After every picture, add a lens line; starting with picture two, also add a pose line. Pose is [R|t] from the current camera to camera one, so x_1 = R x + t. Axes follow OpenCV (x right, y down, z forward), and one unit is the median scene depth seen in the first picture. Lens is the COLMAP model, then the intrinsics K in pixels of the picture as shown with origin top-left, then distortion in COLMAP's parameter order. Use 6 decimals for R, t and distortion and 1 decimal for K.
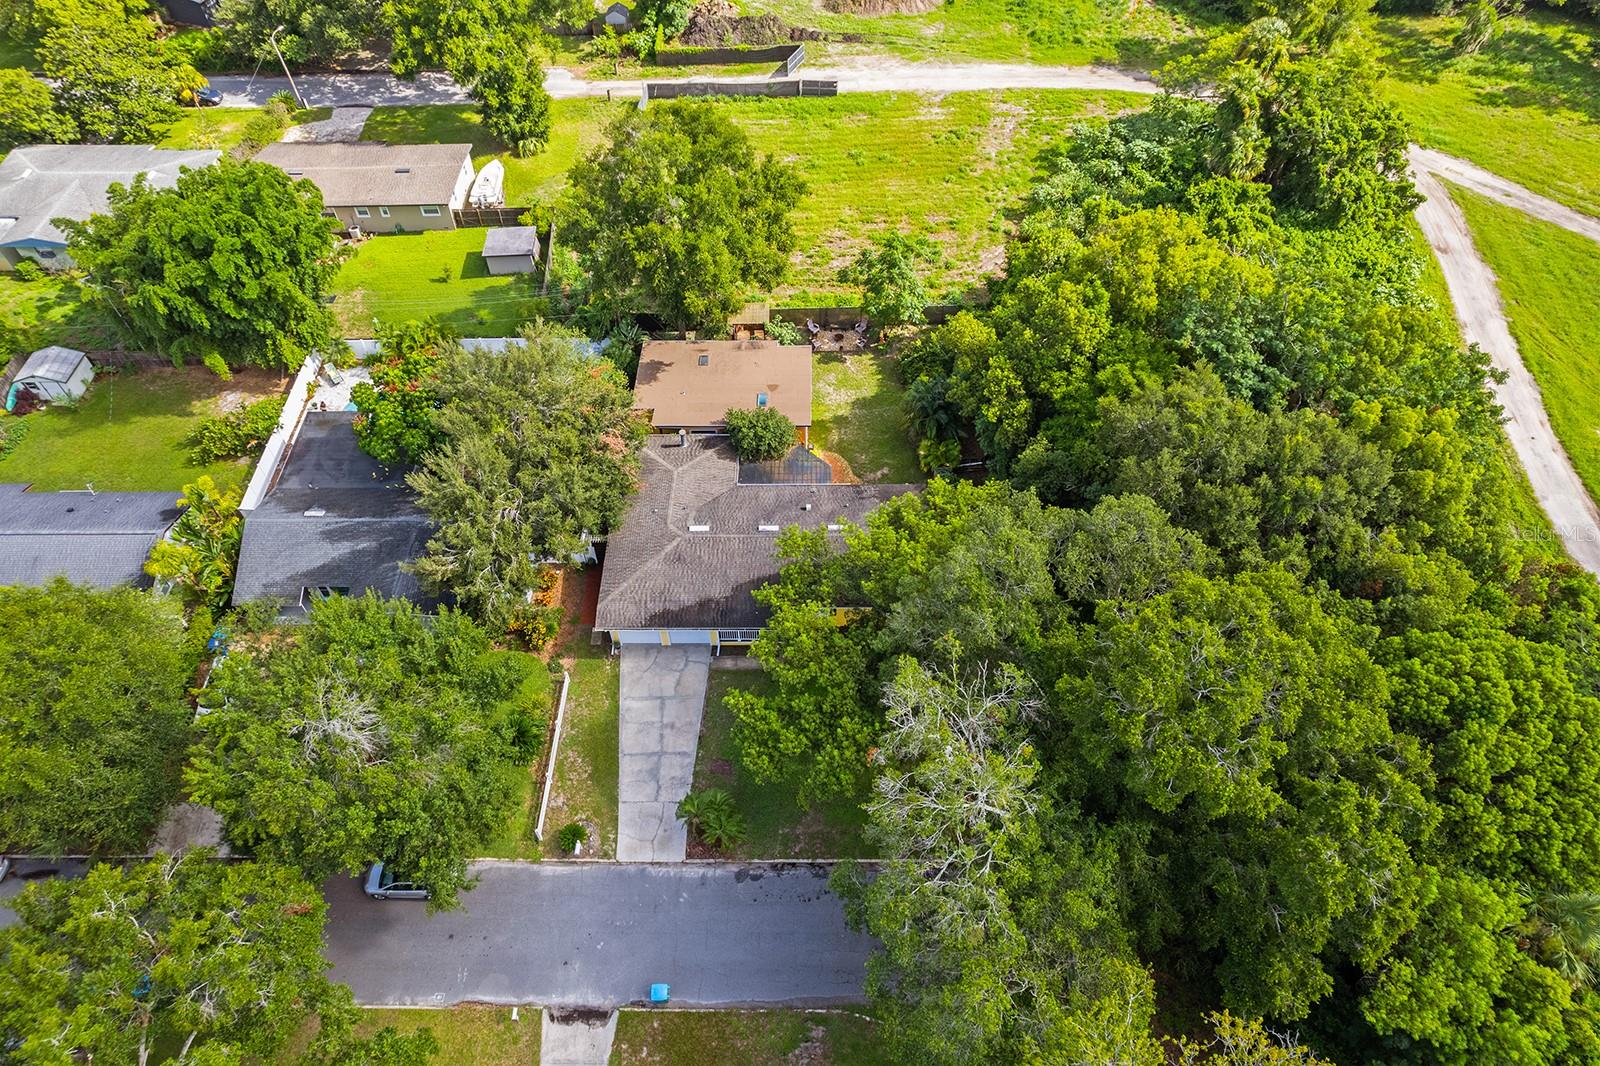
lens RADIAL K [[1029.3, 0, 796.2], [0, 1029.3, 554.3], [0, 0, 1]] dist [-0.072121, 0.079158]
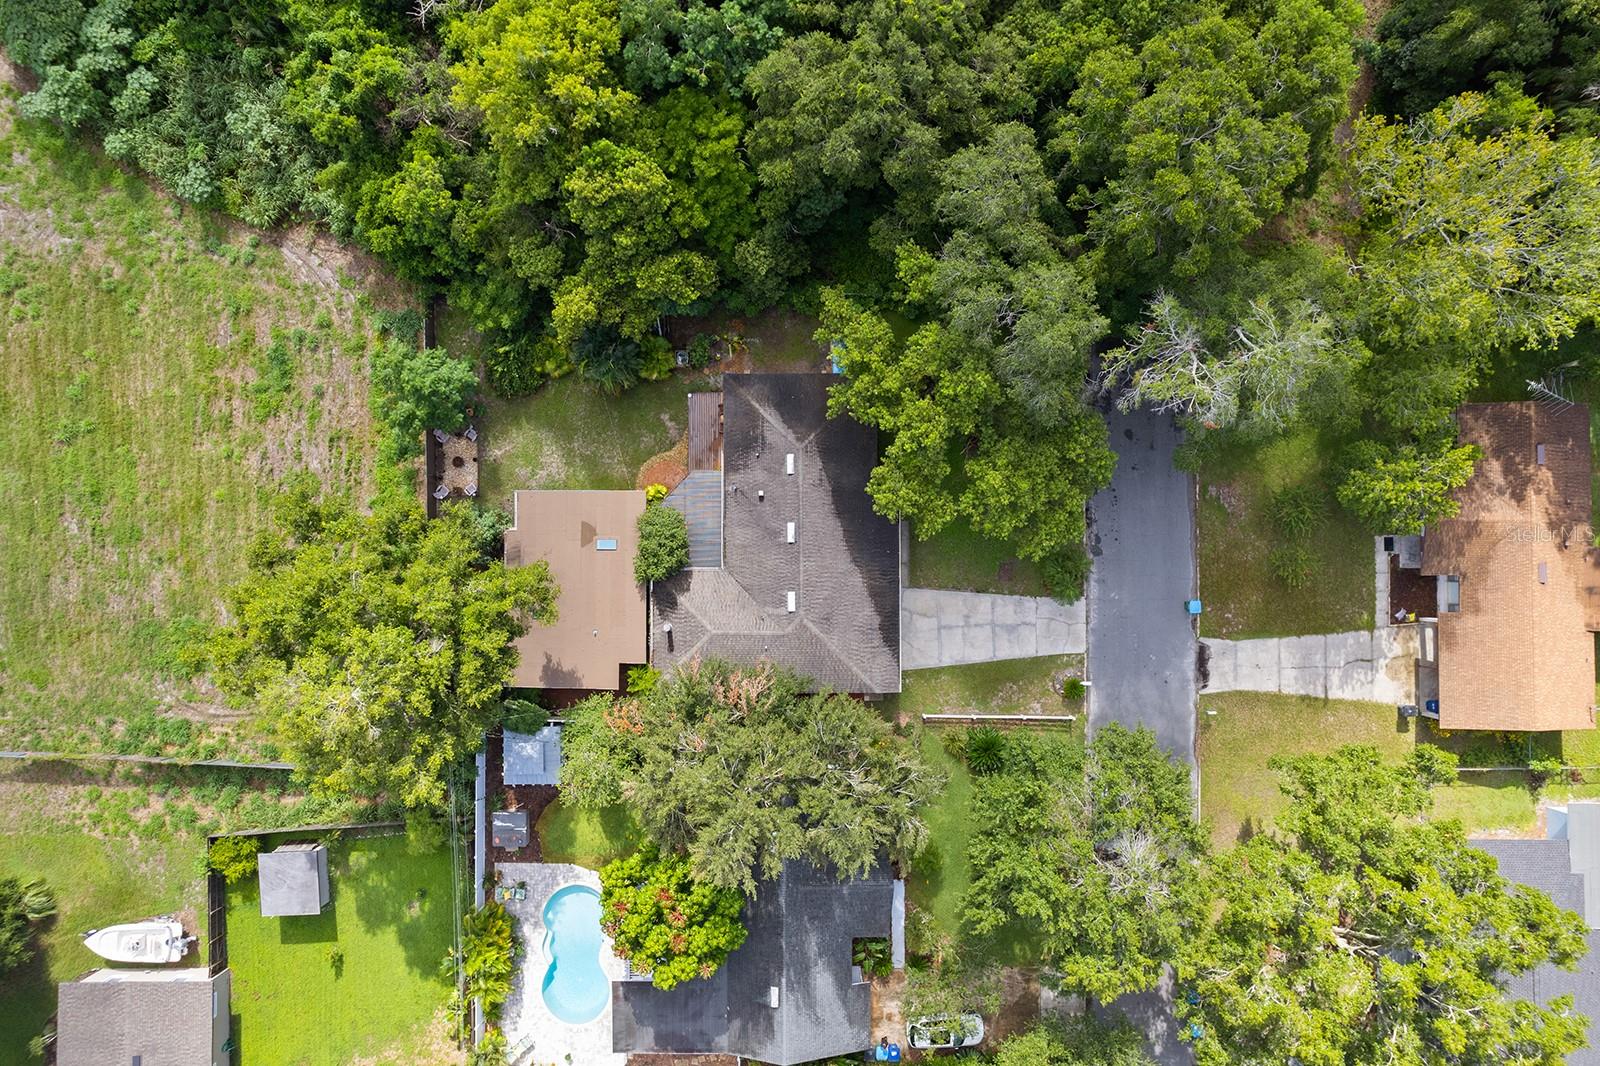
lens RADIAL K [[1029.3, 0, 796.2], [0, 1029.3, 554.3], [0, 0, 1]] dist [-0.072121, 0.079158]
pose [[-0.010944, -0.999535, 0.028452, -0.081251], [0.789492, 0.008825, 0.613698, -0.682192], [-0.613664, 0.029179, 0.789028, 0.215018]]
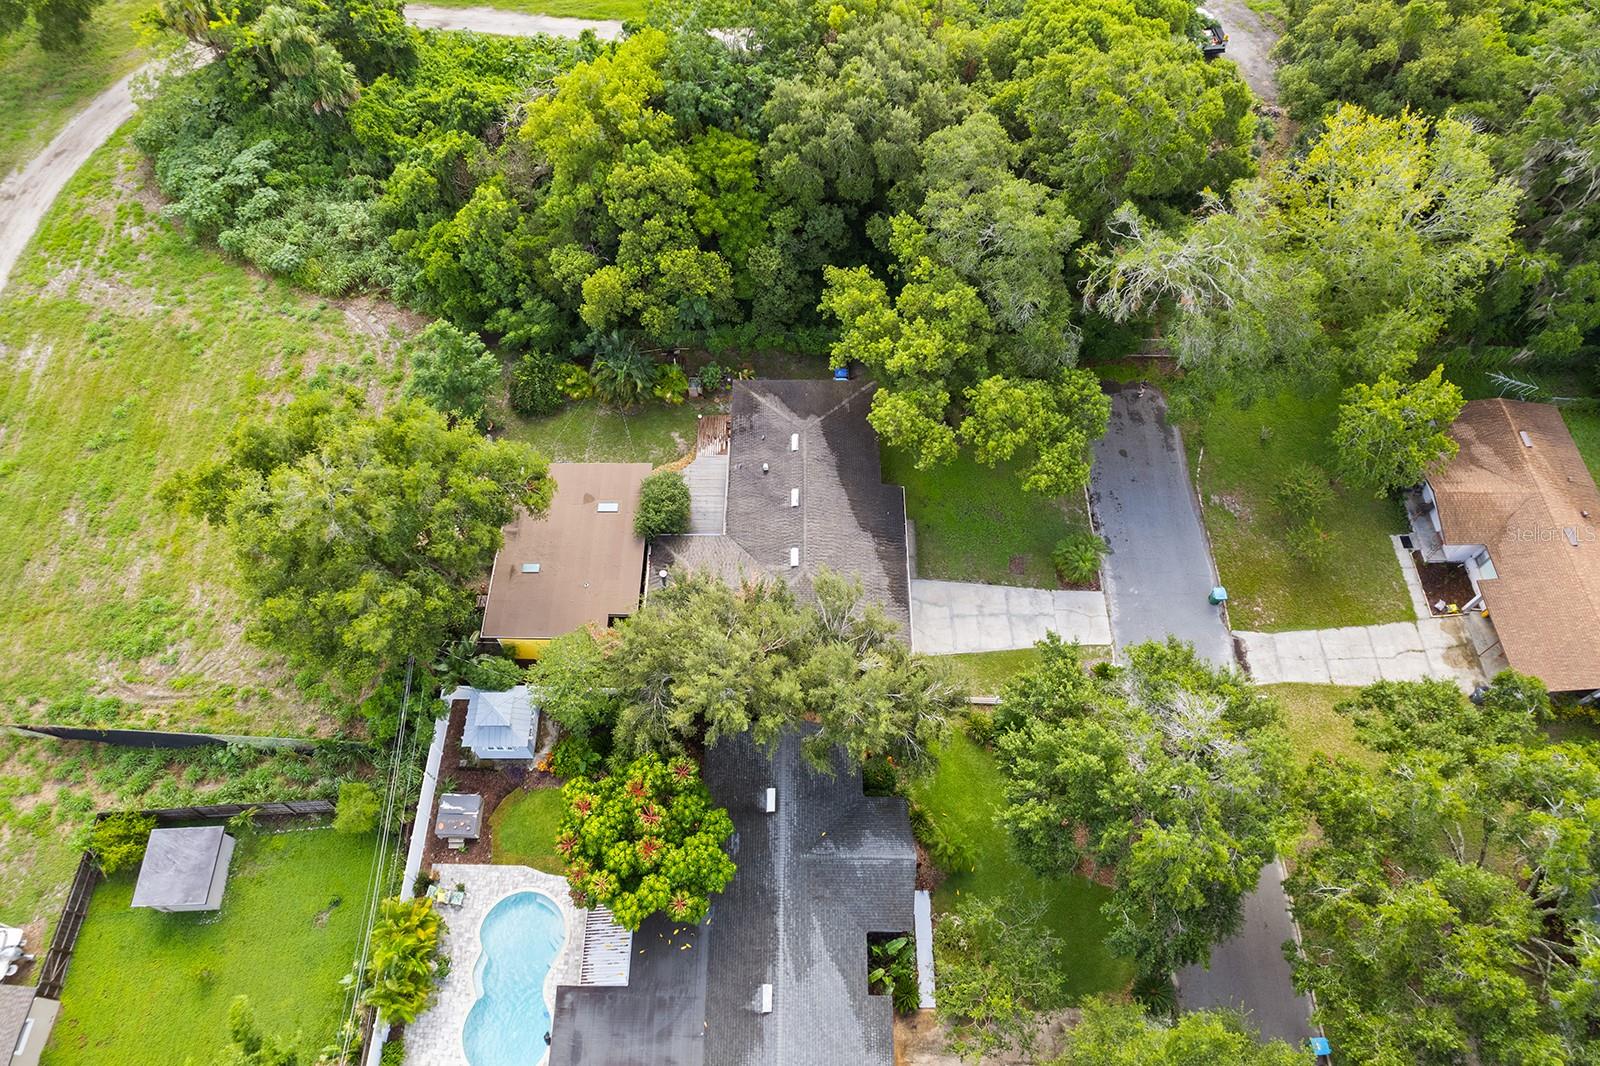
lens RADIAL K [[1029.3, 0, 796.2], [0, 1029.3, 554.3], [0, 0, 1]] dist [-0.072121, 0.079158]
pose [[-0.001298, -0.851617, 0.524163, -0.637213], [0.790309, 0.320285, 0.522331, -0.564158], [-0.612707, 0.414929, 0.672624, 0.372022]]
